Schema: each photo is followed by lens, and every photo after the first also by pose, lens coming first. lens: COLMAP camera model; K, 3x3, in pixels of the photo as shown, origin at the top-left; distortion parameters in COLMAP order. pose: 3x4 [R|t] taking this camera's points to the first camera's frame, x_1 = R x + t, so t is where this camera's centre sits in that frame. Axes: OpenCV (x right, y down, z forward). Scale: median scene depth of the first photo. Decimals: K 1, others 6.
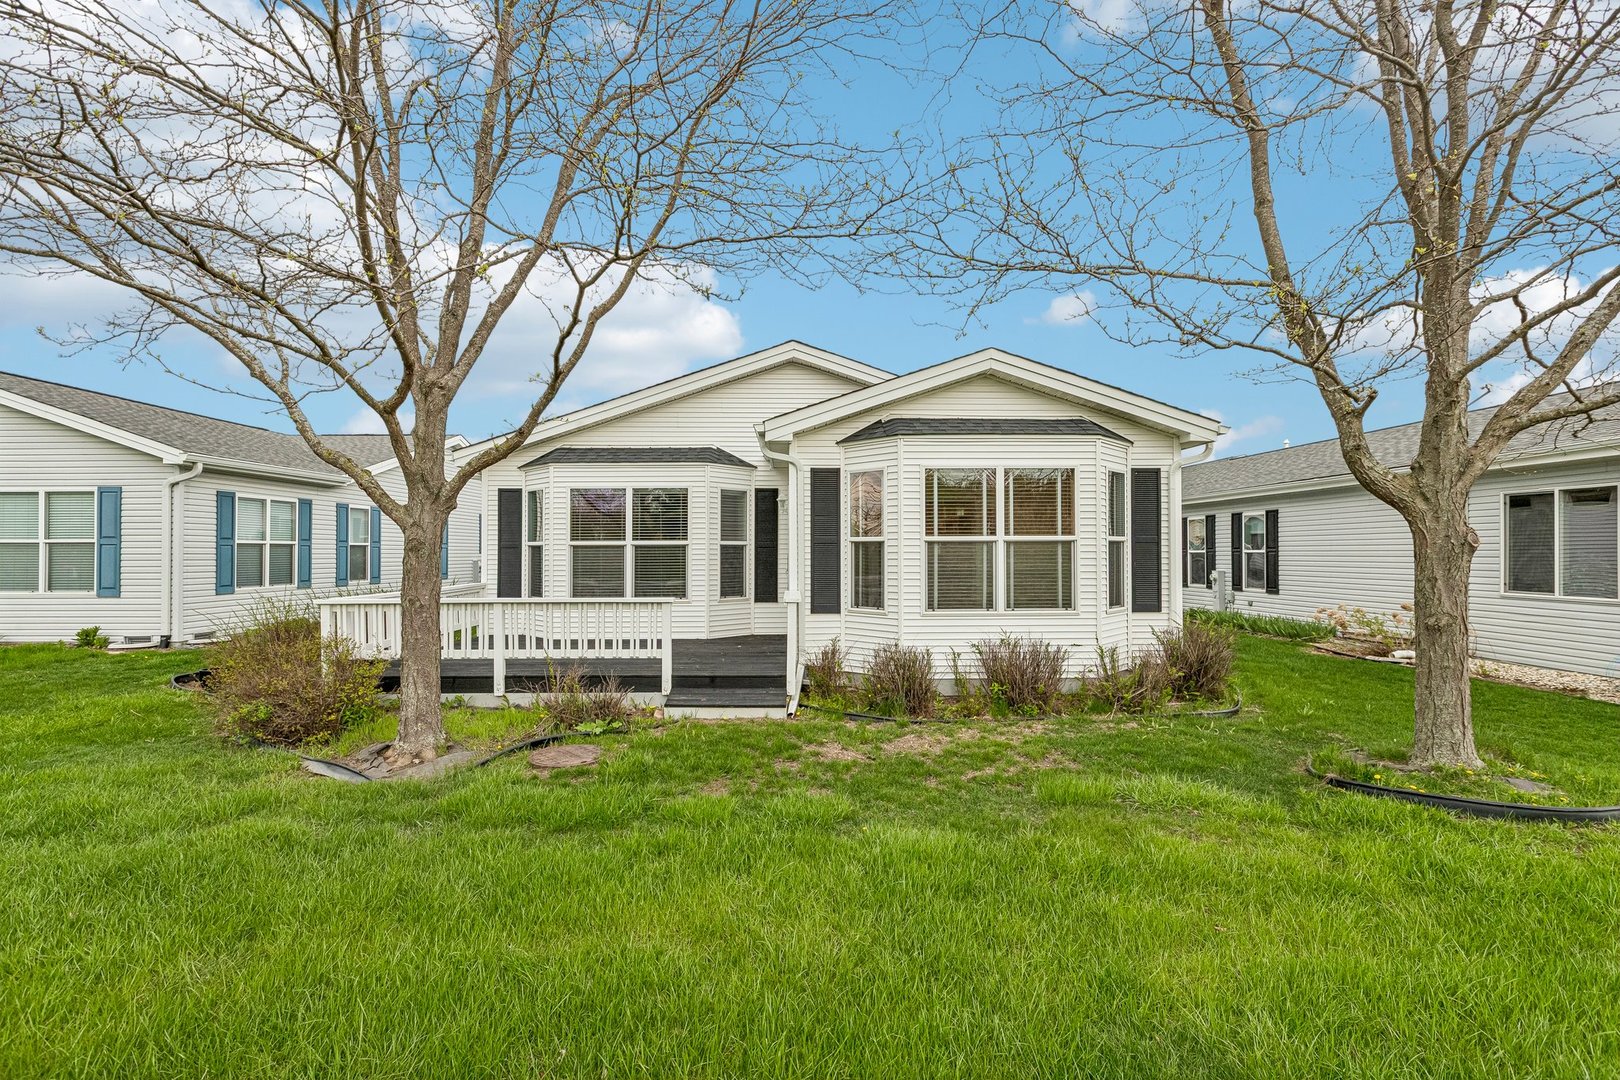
lens RADIAL K [[732.7, 0, 810.0], [0, 732.7, 540.0], [0, 0, 1]] dist [-0.001431, -0.000724]
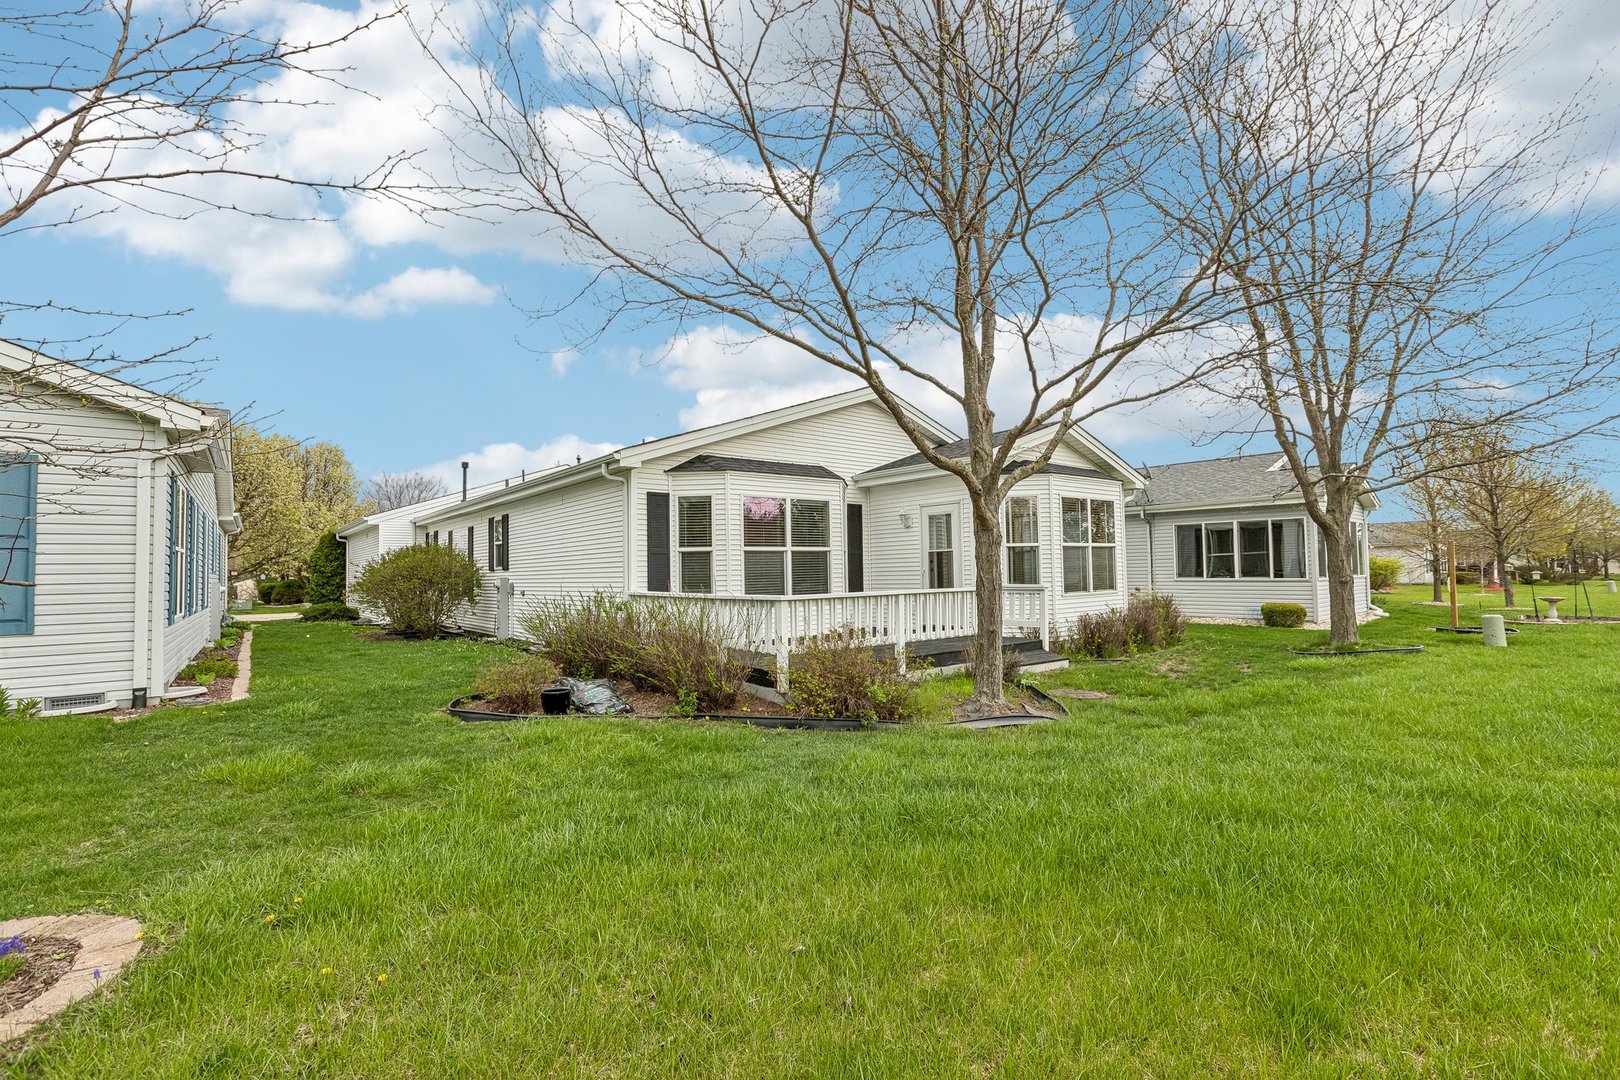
lens RADIAL K [[732.7, 0, 810.0], [0, 732.7, 540.0], [0, 0, 1]] dist [-0.001431, -0.000724]
pose [[0.781693, 0.009494, 0.623591, -0.906154], [0.004419, 0.999775, -0.020760, 0.014710], [-0.623647, 0.018984, 0.781475, 0.121102]]
